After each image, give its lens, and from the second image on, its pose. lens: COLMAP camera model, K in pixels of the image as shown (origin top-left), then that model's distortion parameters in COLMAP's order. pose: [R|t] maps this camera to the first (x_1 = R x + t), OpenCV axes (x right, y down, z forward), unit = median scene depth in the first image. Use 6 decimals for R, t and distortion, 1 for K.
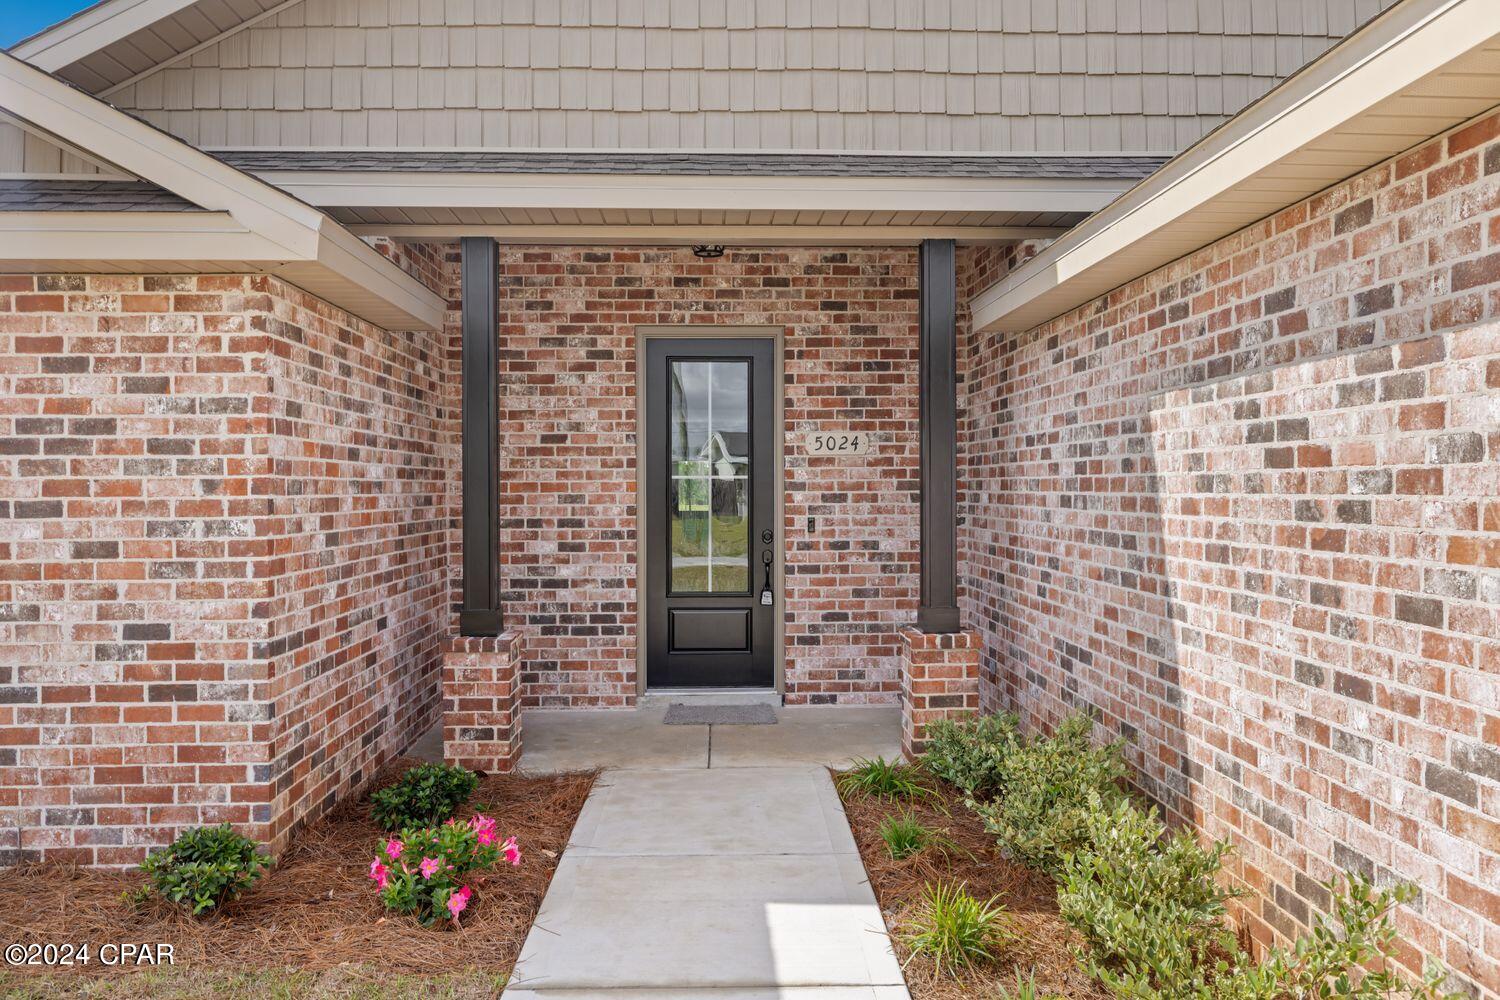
lens RADIAL K [[1142.8, 0, 750.0], [0, 1142.8, 500.0], [0, 0, 1]] dist [0.001873, -0.000320]
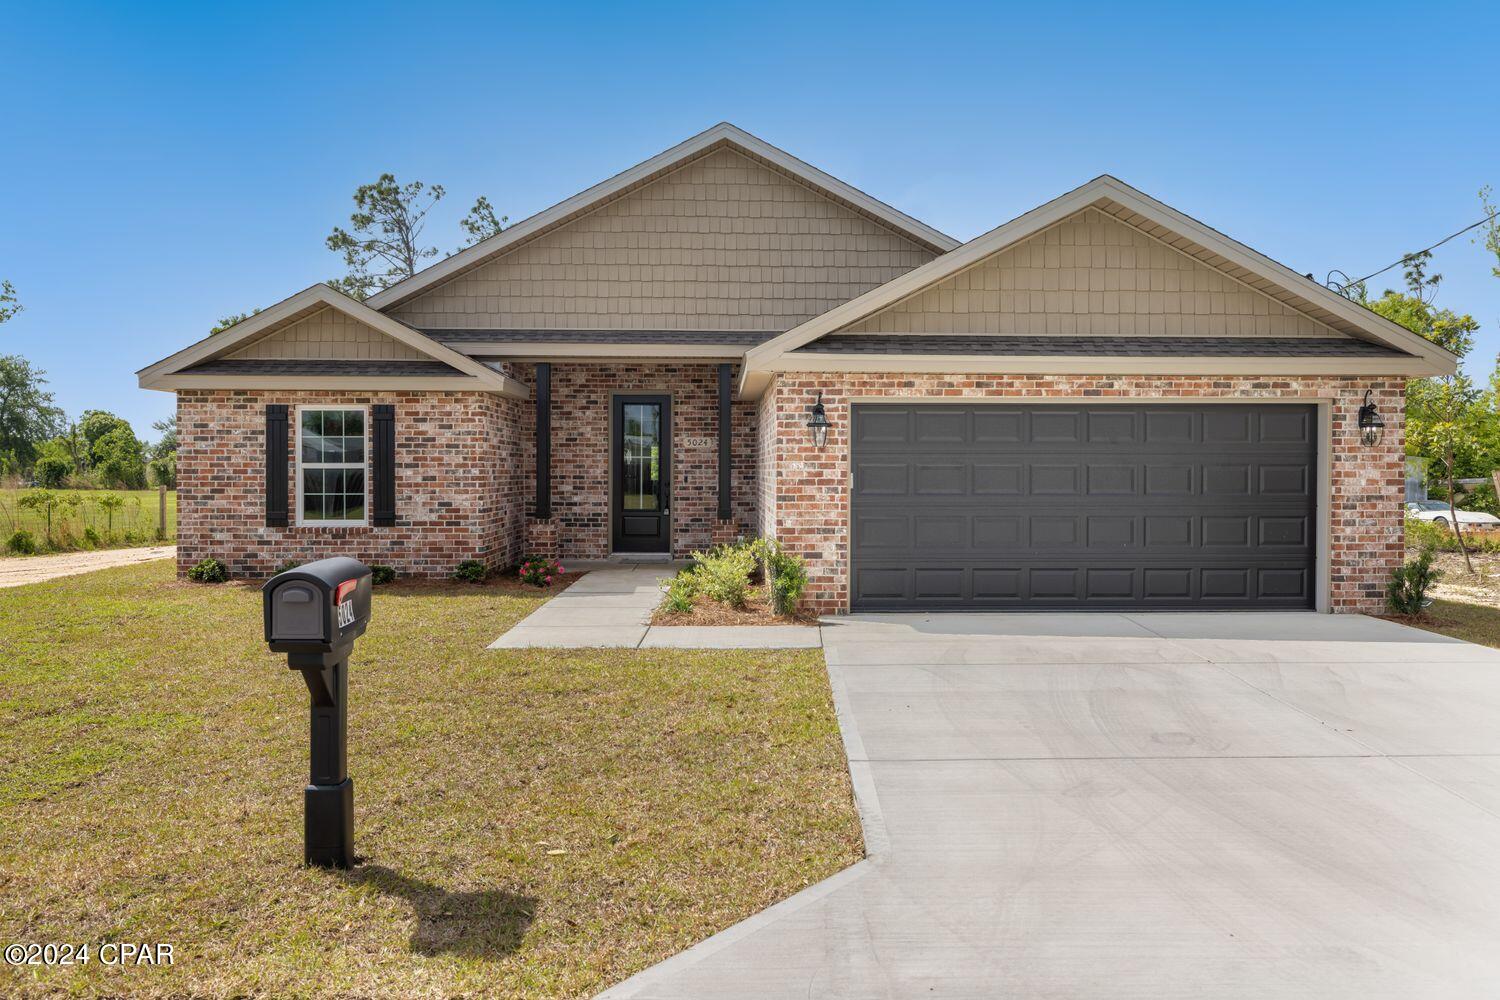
lens RADIAL K [[1152.5, 0, 750.0], [0, 1152.5, 500.0], [0, 0, 1]] dist [-0.000474, 0.000019]
pose [[0.999939, 0.007740, -0.007919, 0.244380], [-0.007615, 0.999848, 0.015672, 0.033125], [0.008039, -0.015610, 0.999846, -1.556253]]
